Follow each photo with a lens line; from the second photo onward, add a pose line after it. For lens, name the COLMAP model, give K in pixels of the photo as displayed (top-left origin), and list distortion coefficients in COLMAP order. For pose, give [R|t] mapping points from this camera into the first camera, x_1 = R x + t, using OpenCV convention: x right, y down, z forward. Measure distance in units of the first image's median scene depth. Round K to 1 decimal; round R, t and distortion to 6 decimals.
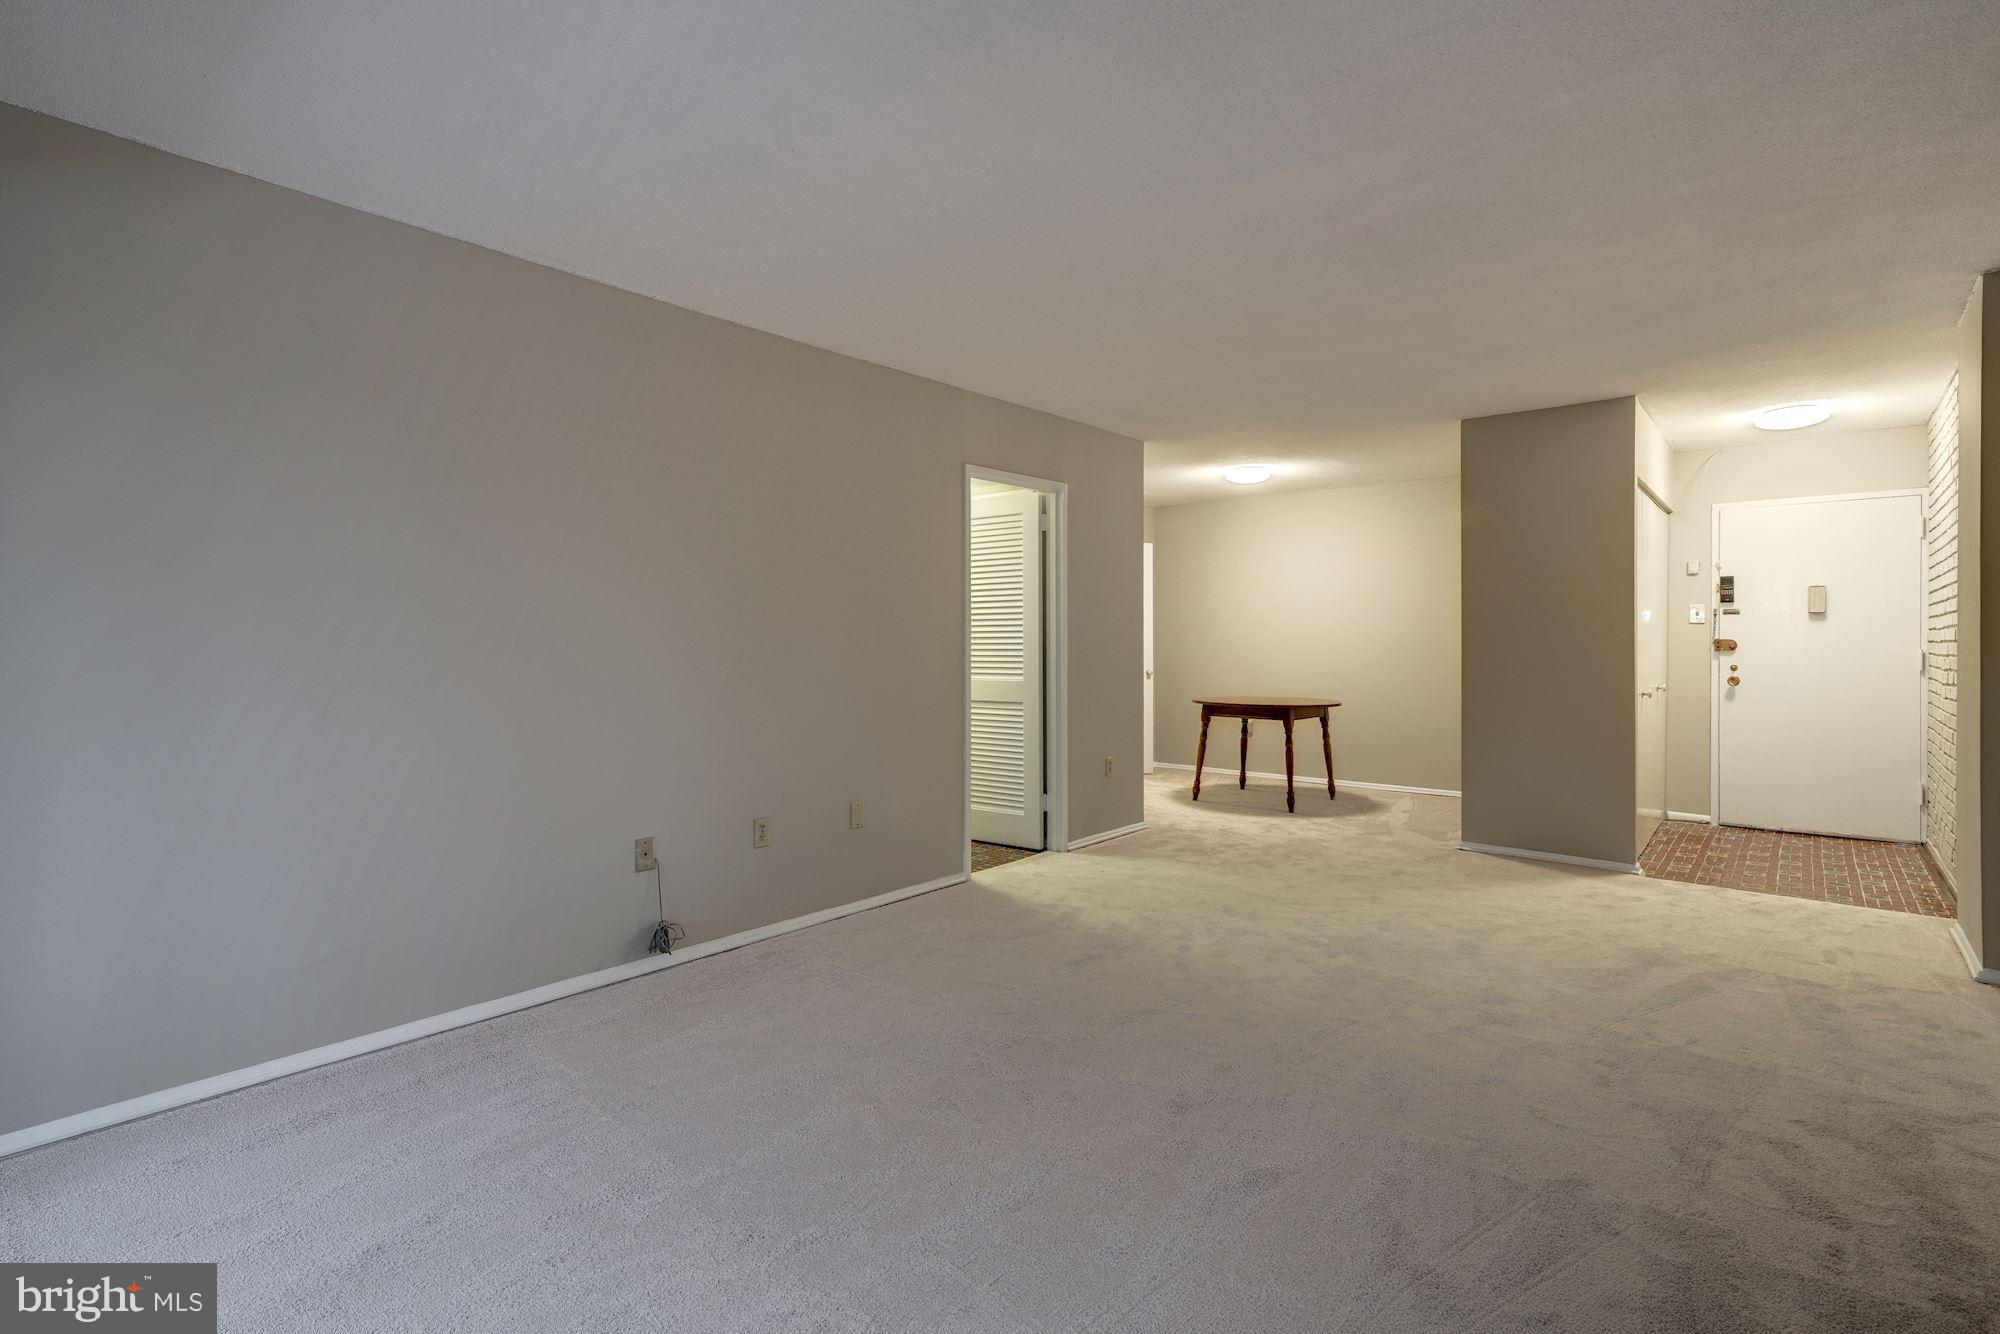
lens RADIAL K [[946.1, 0, 1001.6], [0, 946.1, 646.5], [0, 0, 1]] dist [-0.001996, 0.000928]
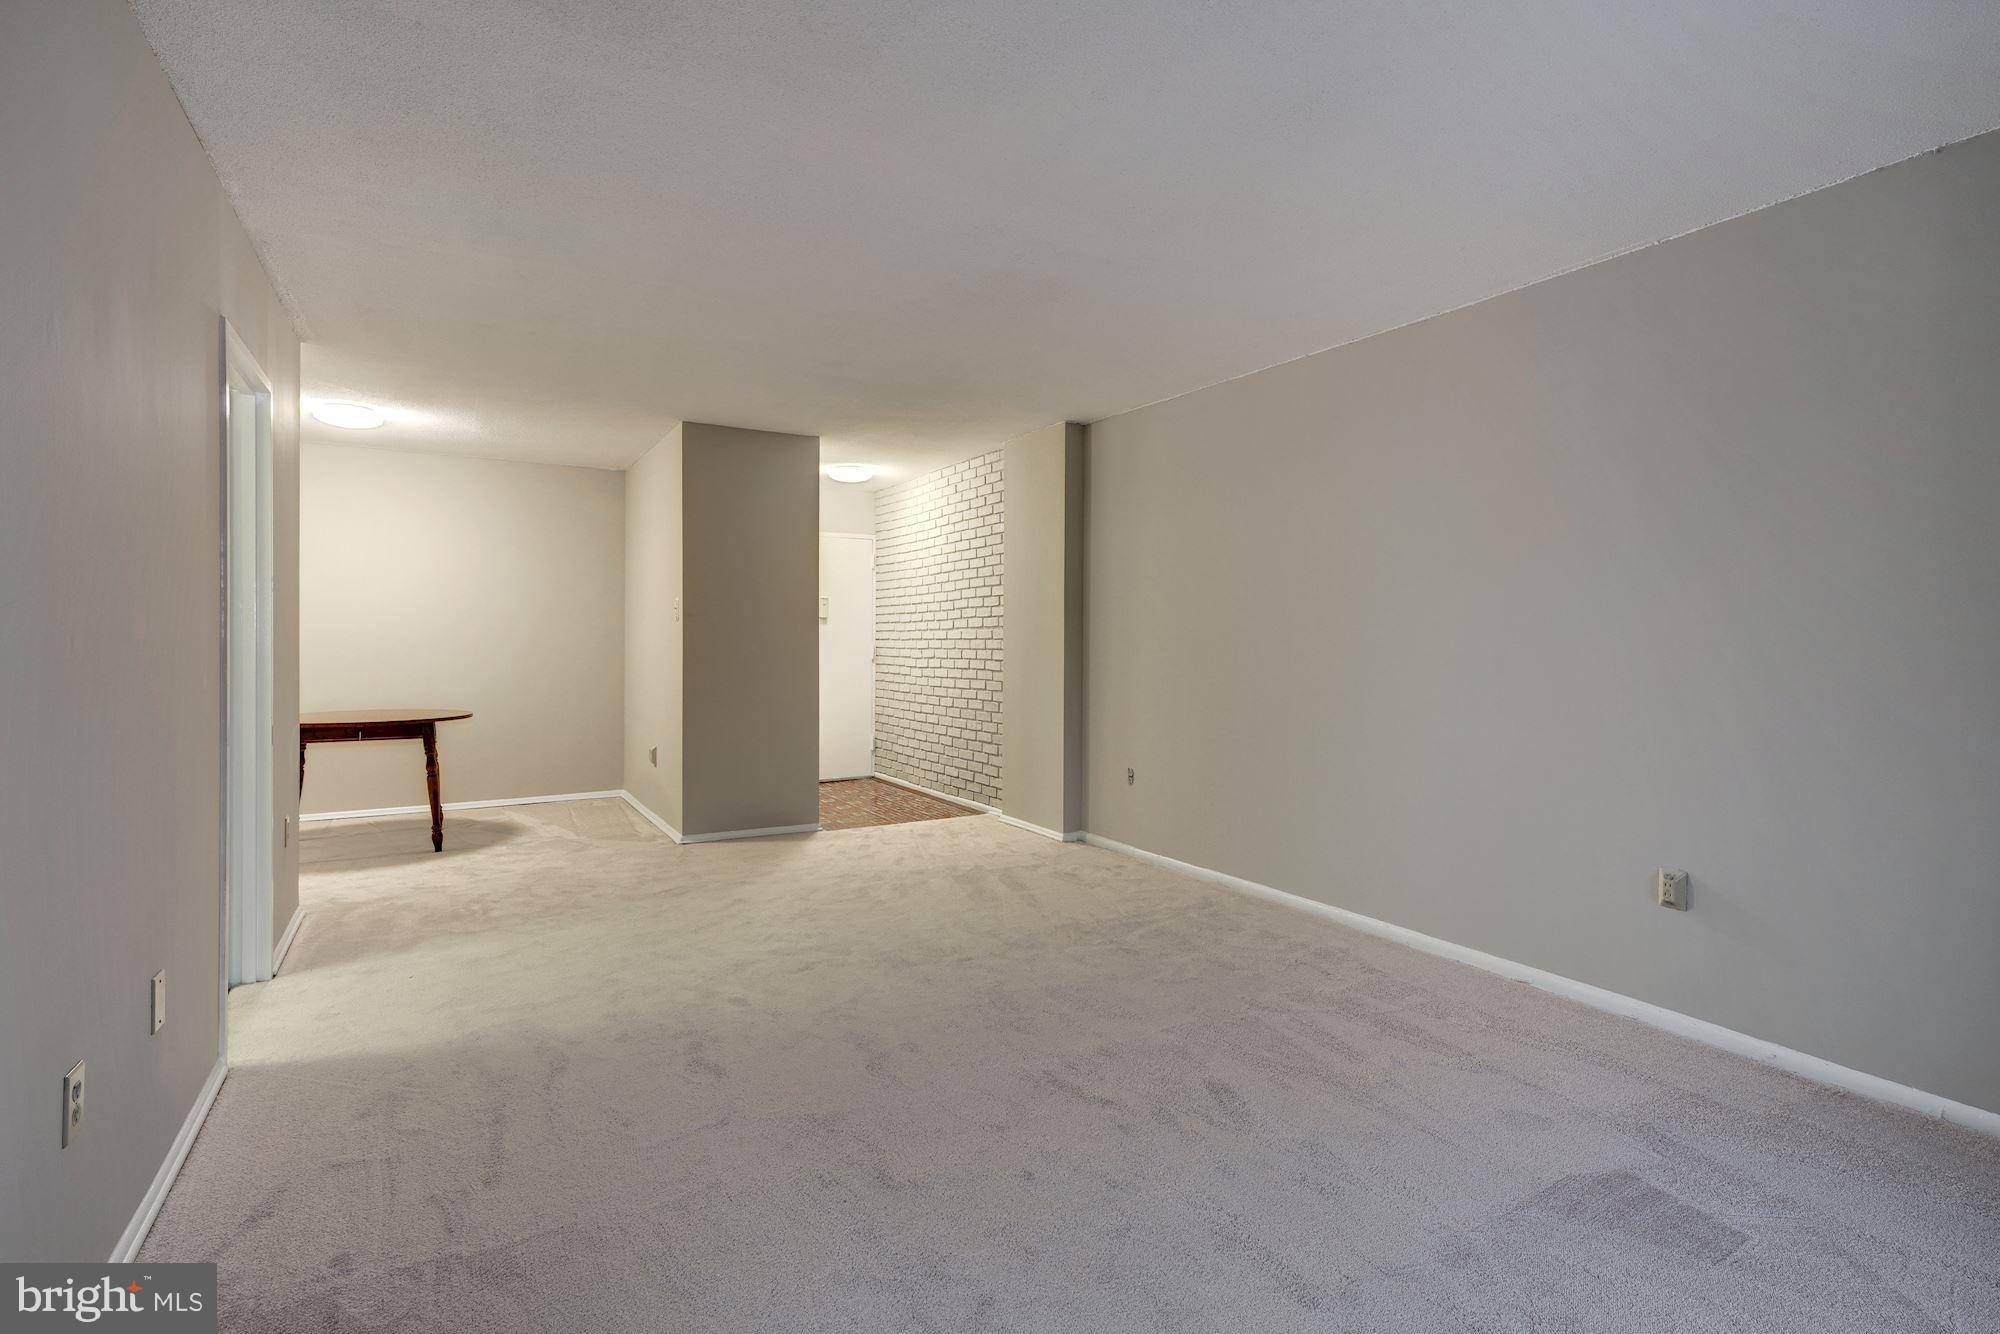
lens RADIAL K [[946.1, 0, 991.4], [0, 946.1, 648.2], [0, 0, 1]] dist [-0.001996, 0.000928]
pose [[0.339870, -0.007352, 0.940444, -0.304269], [0.008393, 0.999953, 0.004784, 0.003055], [-0.940435, 0.006268, 0.339916, 0.299474]]
